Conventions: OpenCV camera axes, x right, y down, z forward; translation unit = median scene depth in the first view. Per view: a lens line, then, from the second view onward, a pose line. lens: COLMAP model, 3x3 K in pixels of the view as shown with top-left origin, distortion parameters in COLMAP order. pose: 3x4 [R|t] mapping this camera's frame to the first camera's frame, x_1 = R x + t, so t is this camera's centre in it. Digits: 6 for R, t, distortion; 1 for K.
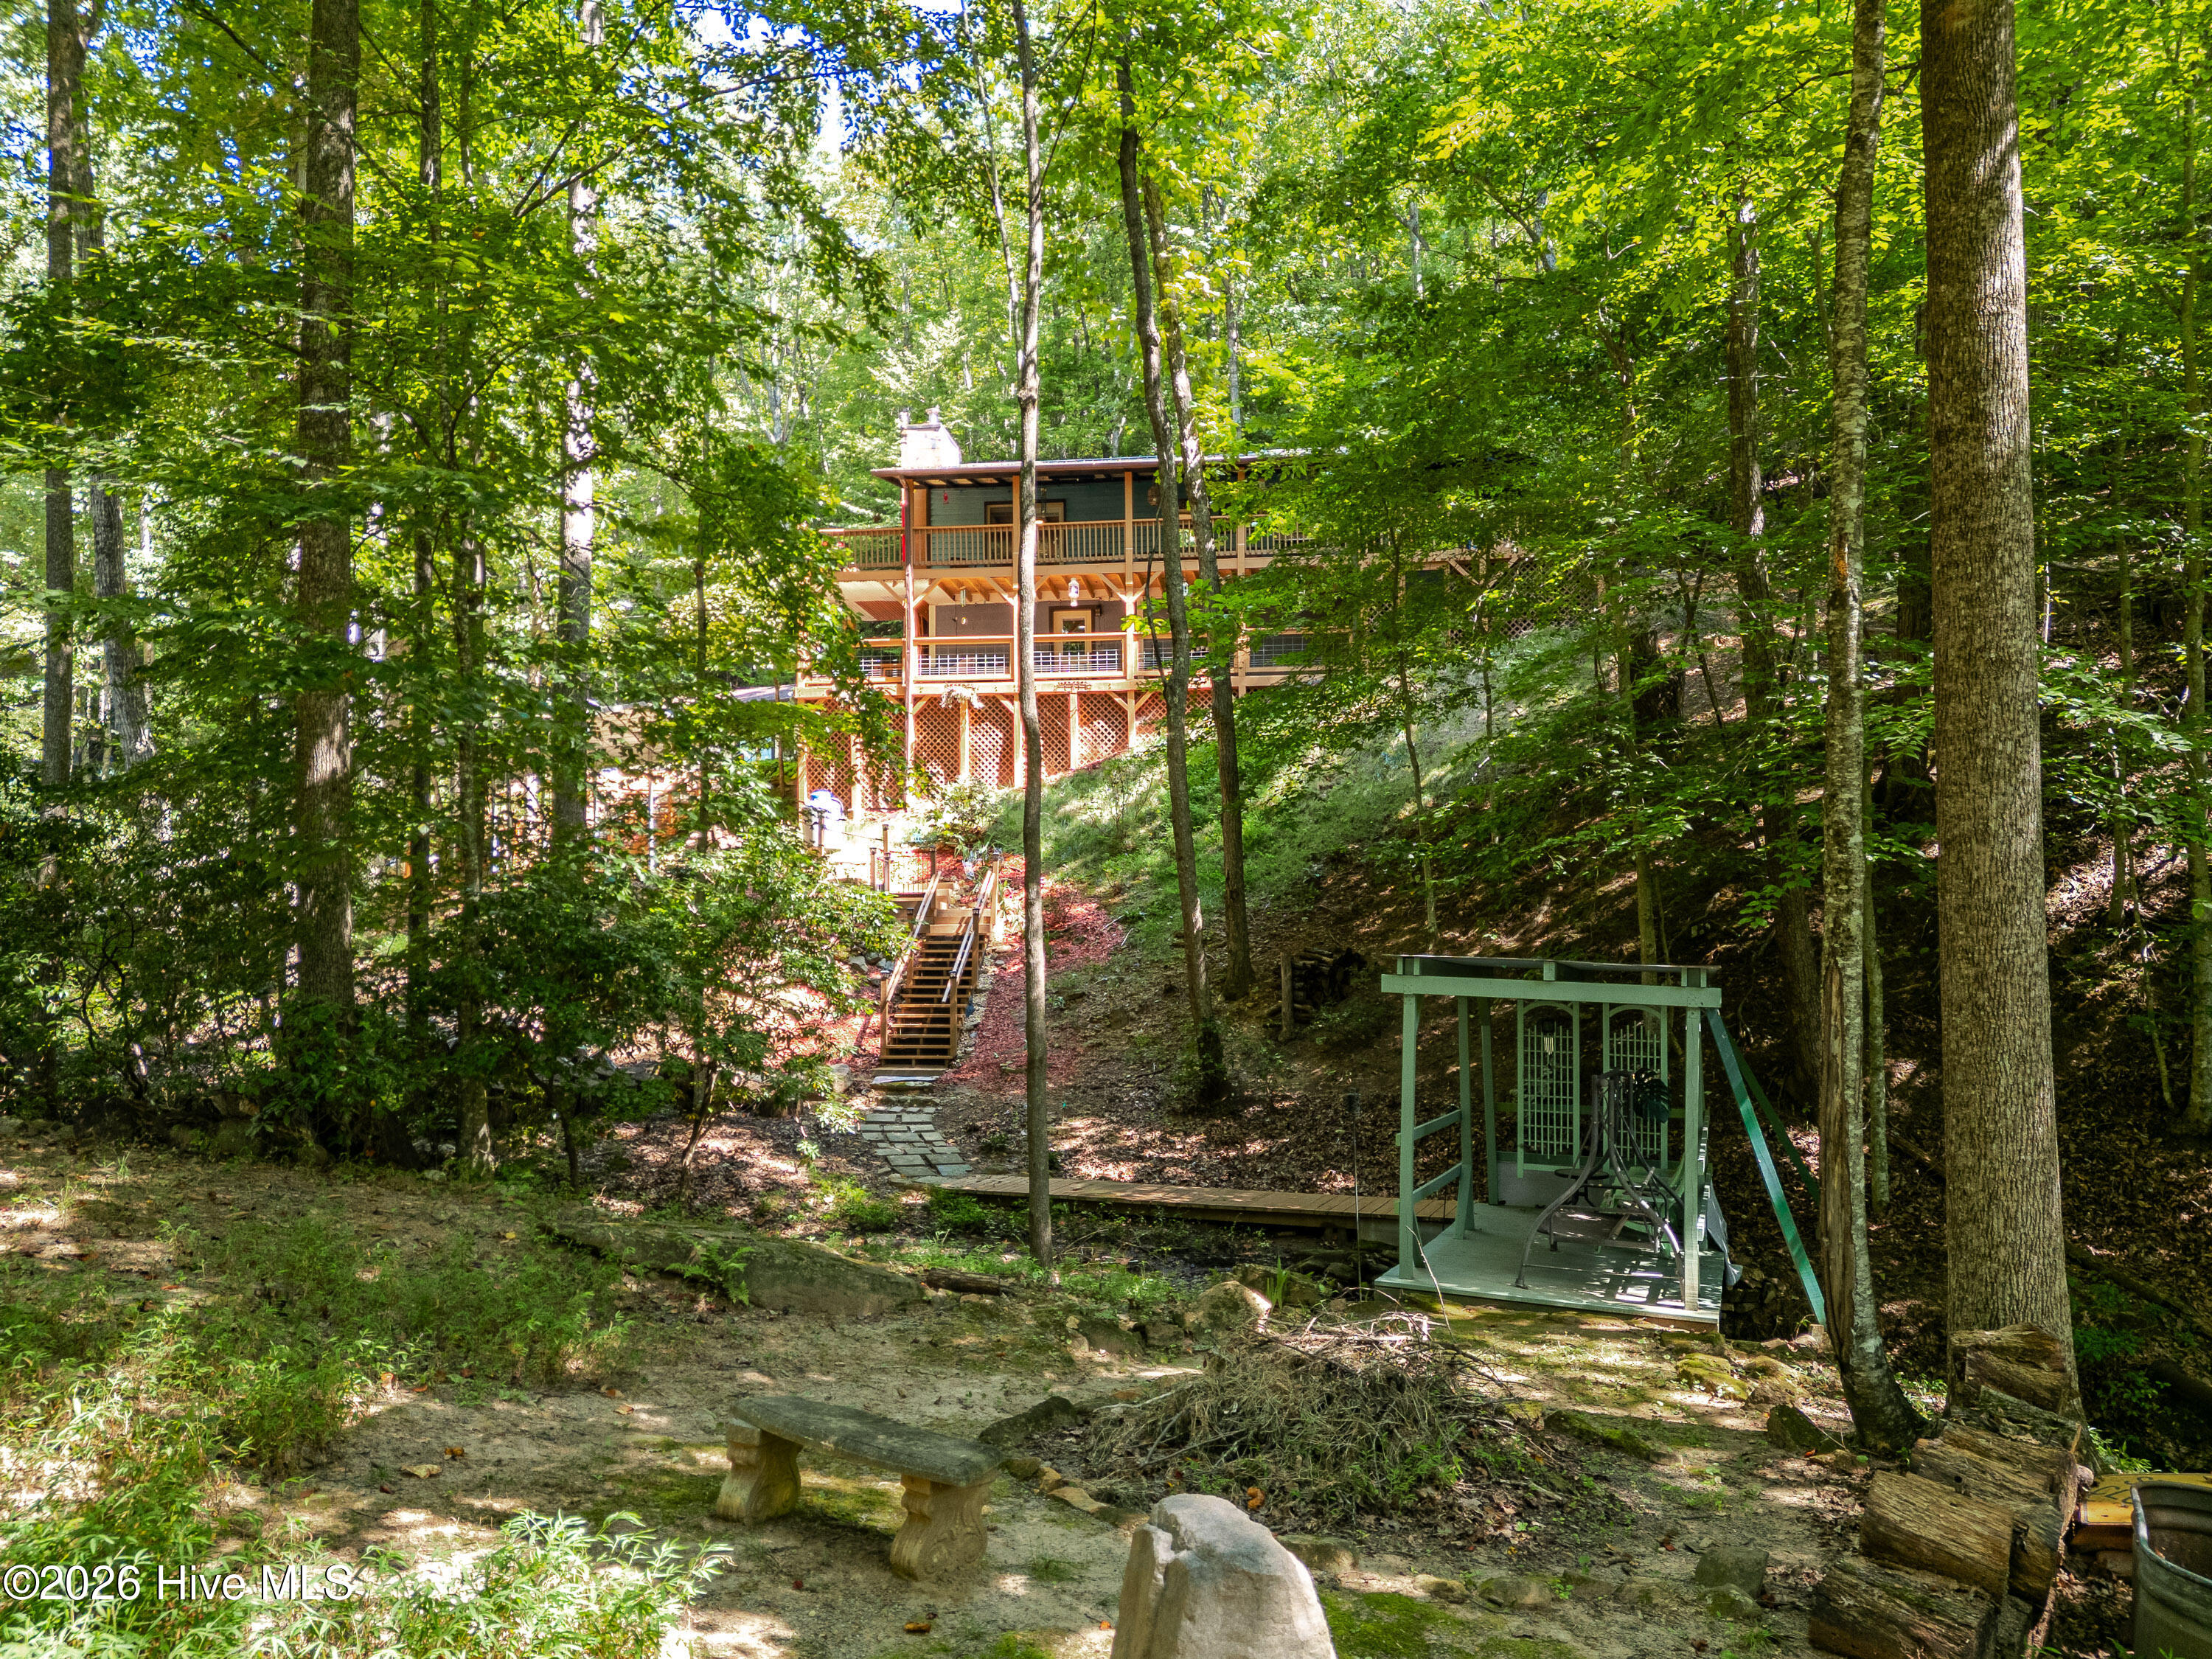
lens RADIAL K [[1570.8, 0, 1106.0], [0, 1570.8, 829.5], [0, 0, 1]] dist [0.072075, -0.004928]
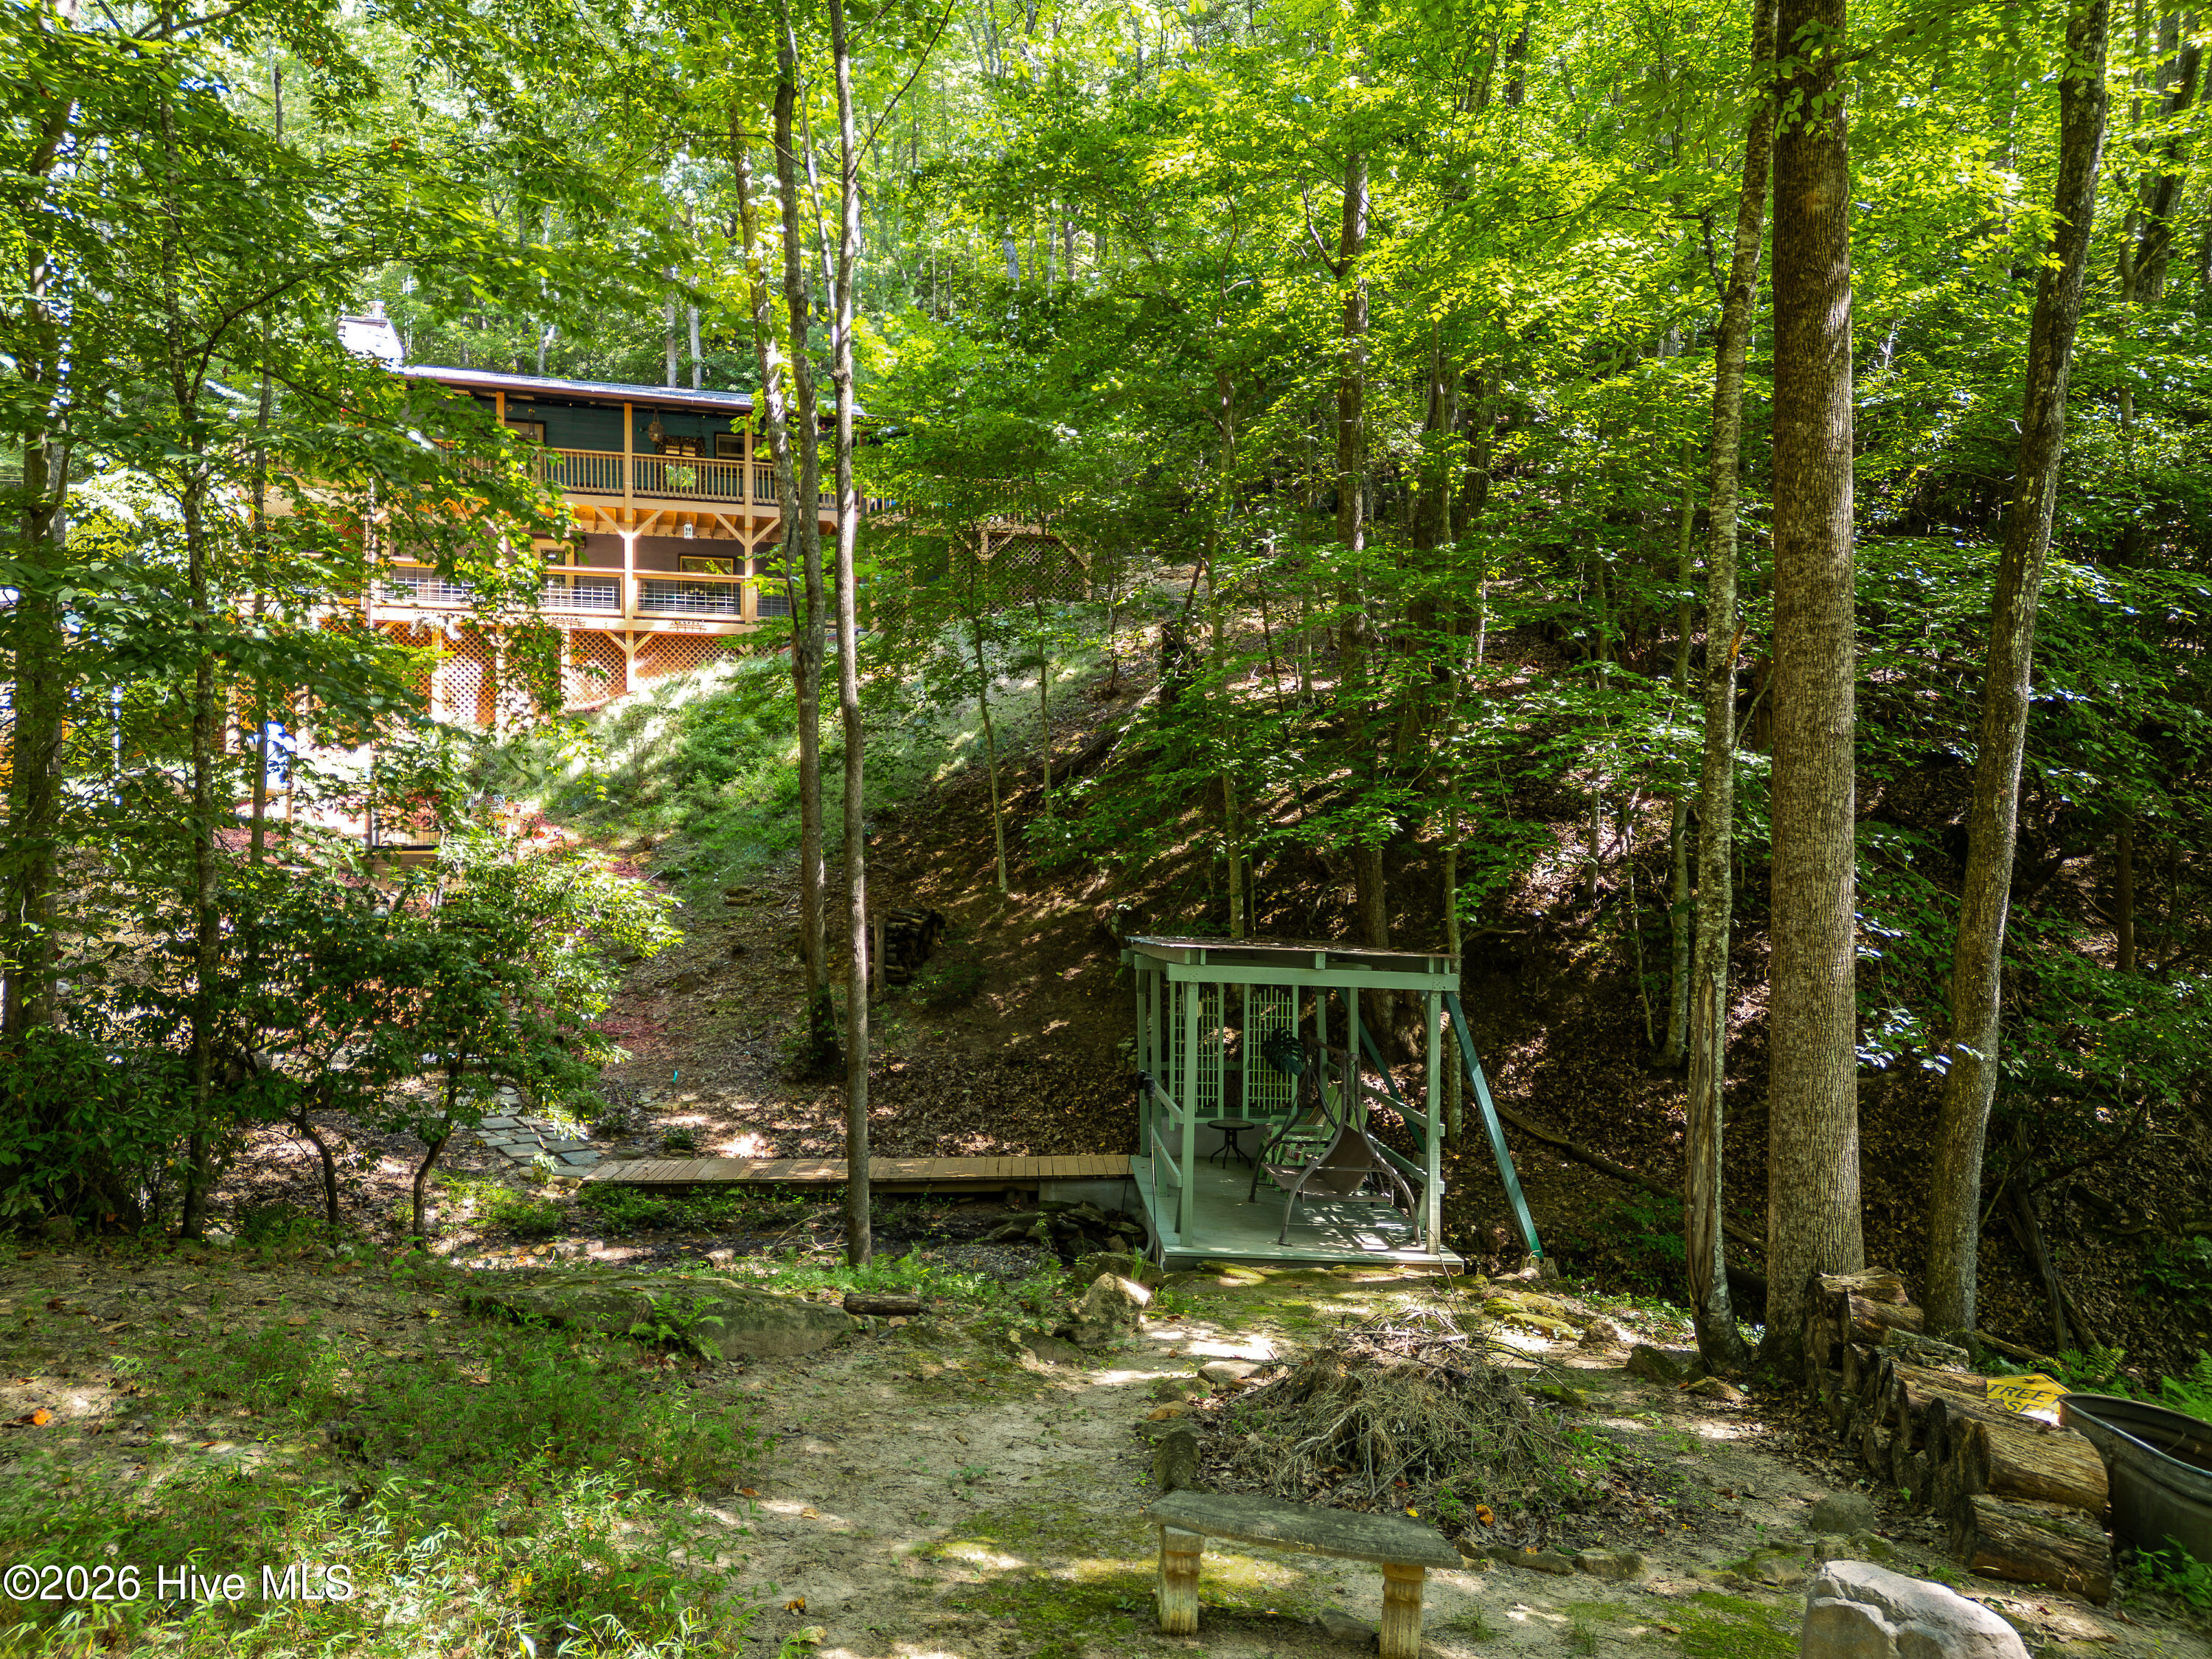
lens RADIAL K [[1535.9, 0, 1042.7], [0, 1535.9, 787.8], [0, 0, 1]] dist [0.072561, -0.040413]
pose [[0.926017, 0.022825, 0.376791, -0.189710], [-0.030491, 0.999431, 0.014394, -0.025231], [-0.376248, -0.024818, 0.926187, 0.045267]]
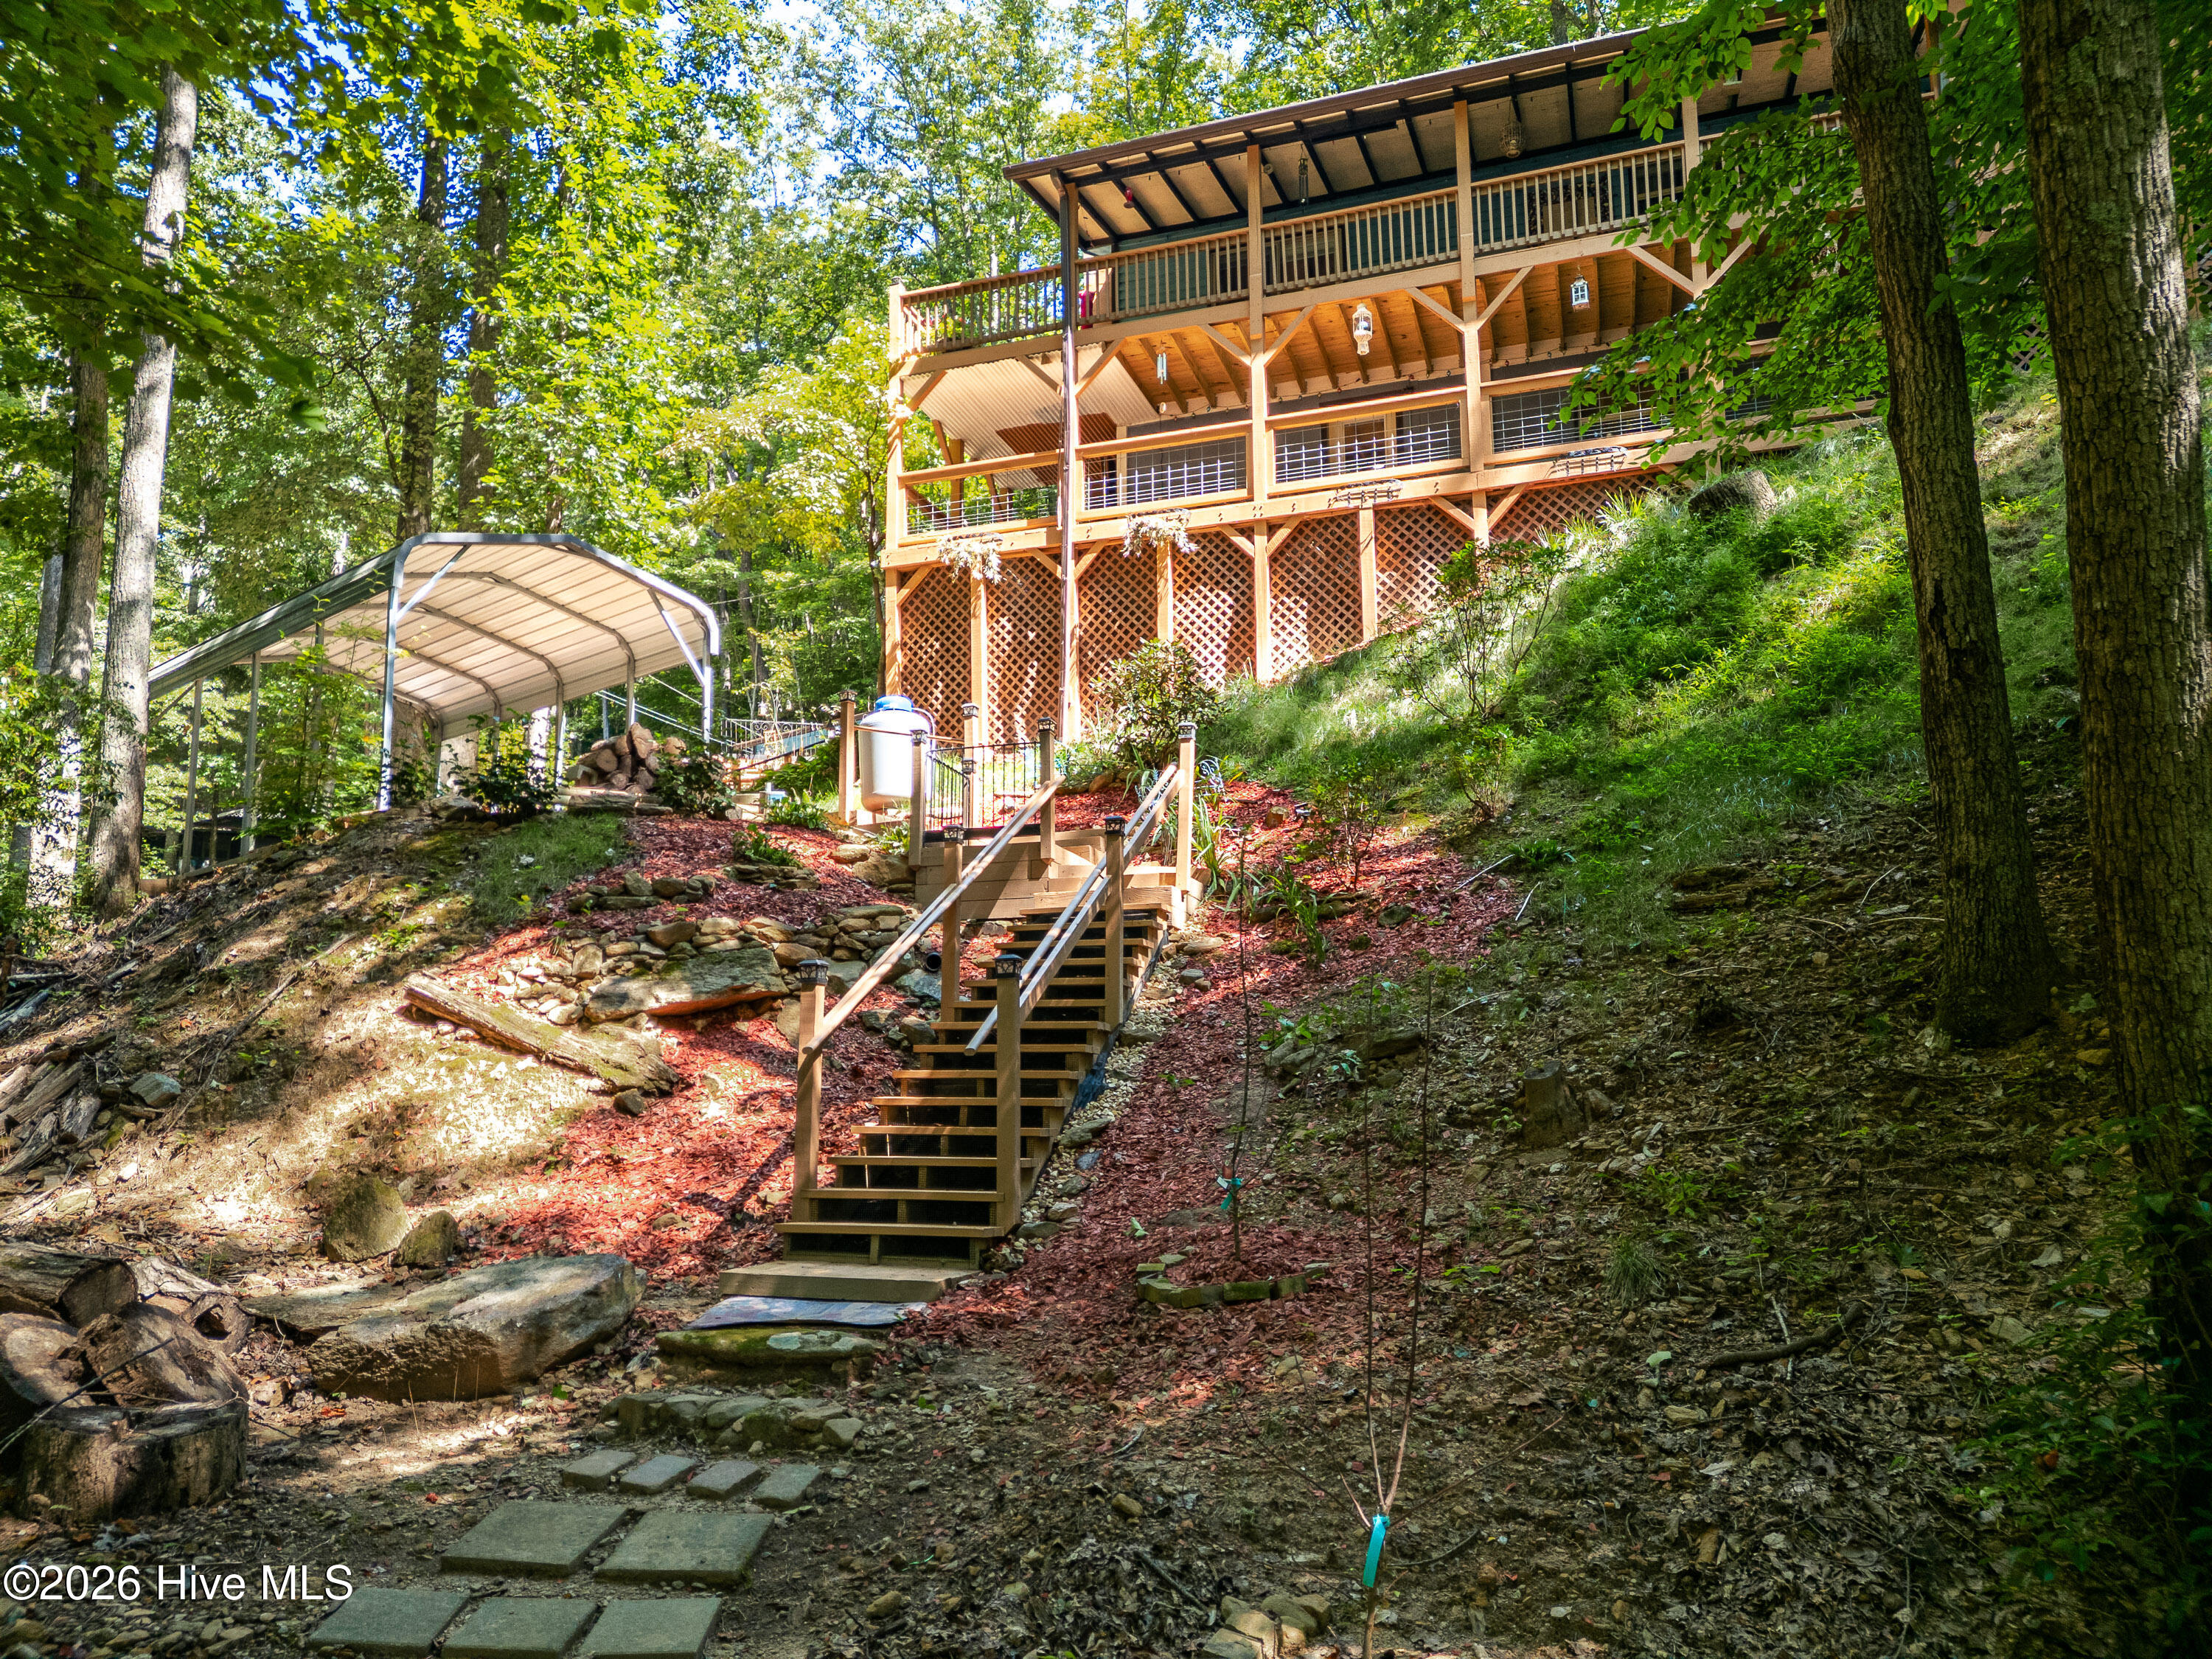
lens RADIAL K [[1570.8, 0, 1106.0], [0, 1570.8, 829.5], [0, 0, 1]] dist [0.072075, -0.004928]
pose [[0.982817, -0.027925, -0.182460, -0.022899], [0.013653, 0.996780, -0.079010, 0.112575], [0.184079, 0.075161, 0.980034, 0.862079]]
